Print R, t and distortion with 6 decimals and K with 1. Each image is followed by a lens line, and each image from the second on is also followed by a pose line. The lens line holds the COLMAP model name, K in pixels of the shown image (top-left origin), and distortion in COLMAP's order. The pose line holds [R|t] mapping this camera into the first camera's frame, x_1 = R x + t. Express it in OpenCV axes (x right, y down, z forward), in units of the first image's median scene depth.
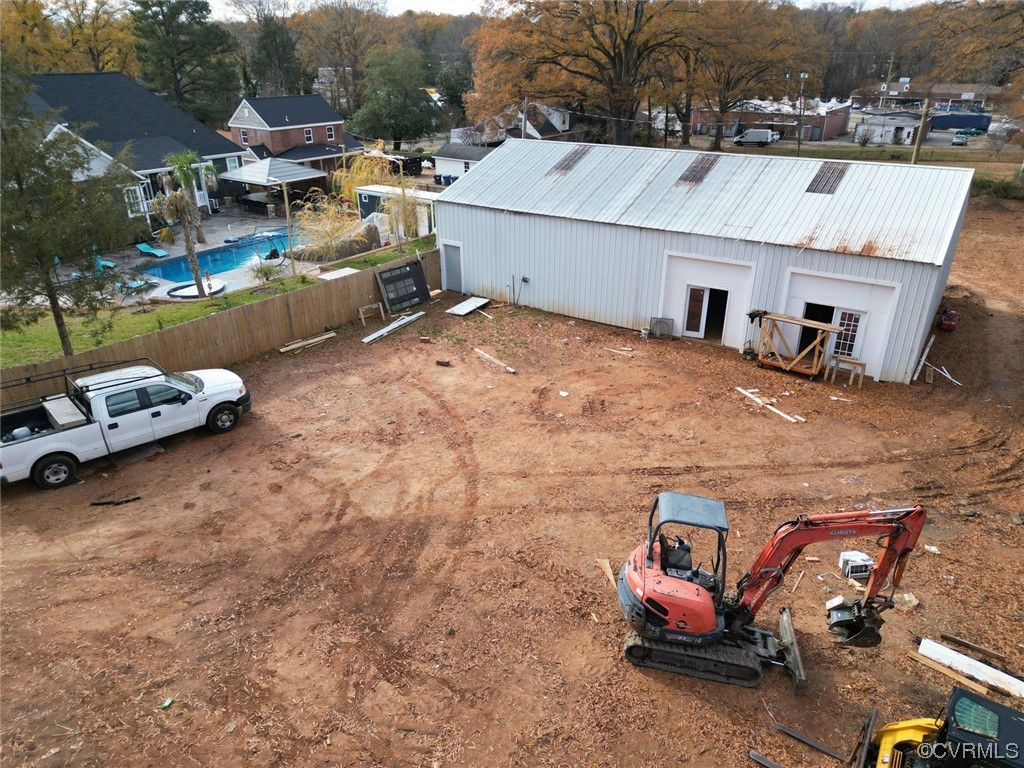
lens RADIAL K [[707.7, 0, 512.0], [0, 707.7, 384.0], [0, 0, 1]] dist [0.086158, -0.086983]
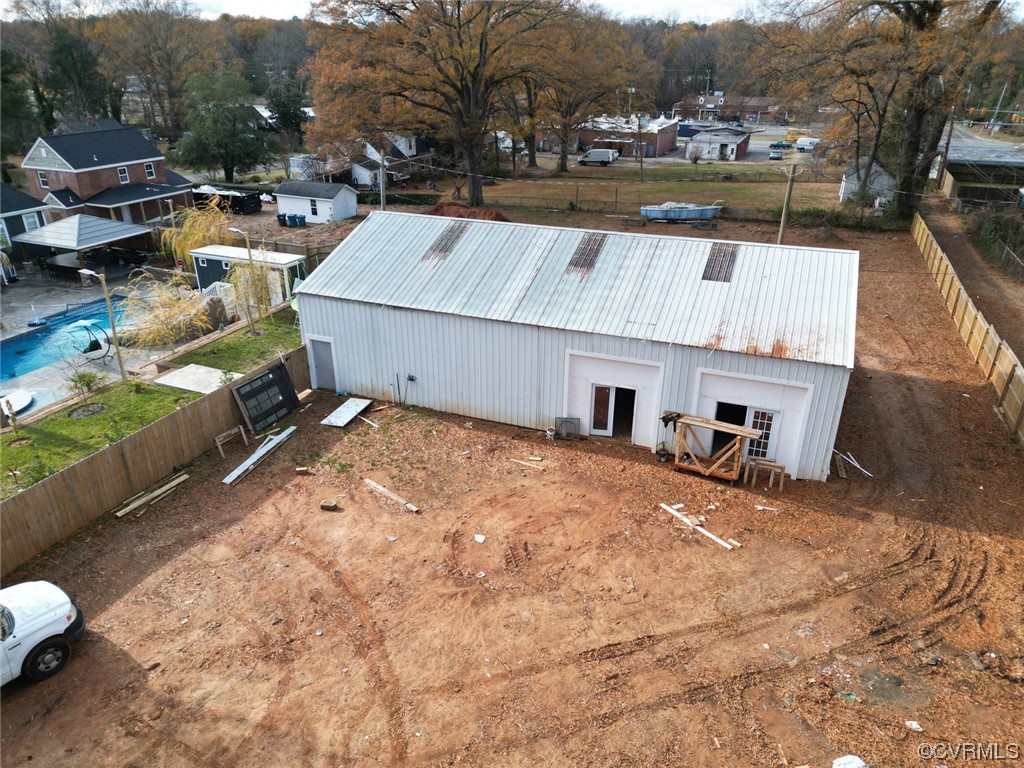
lens RADIAL K [[707.7, 0, 512.0], [0, 707.7, 384.0], [0, 0, 1]] dist [0.086158, -0.086983]
pose [[0.976933, -0.083952, 0.196349, -0.037974], [0.084710, 0.996395, 0.004551, -0.154263], [-0.196023, 0.012187, 0.980523, 0.117434]]
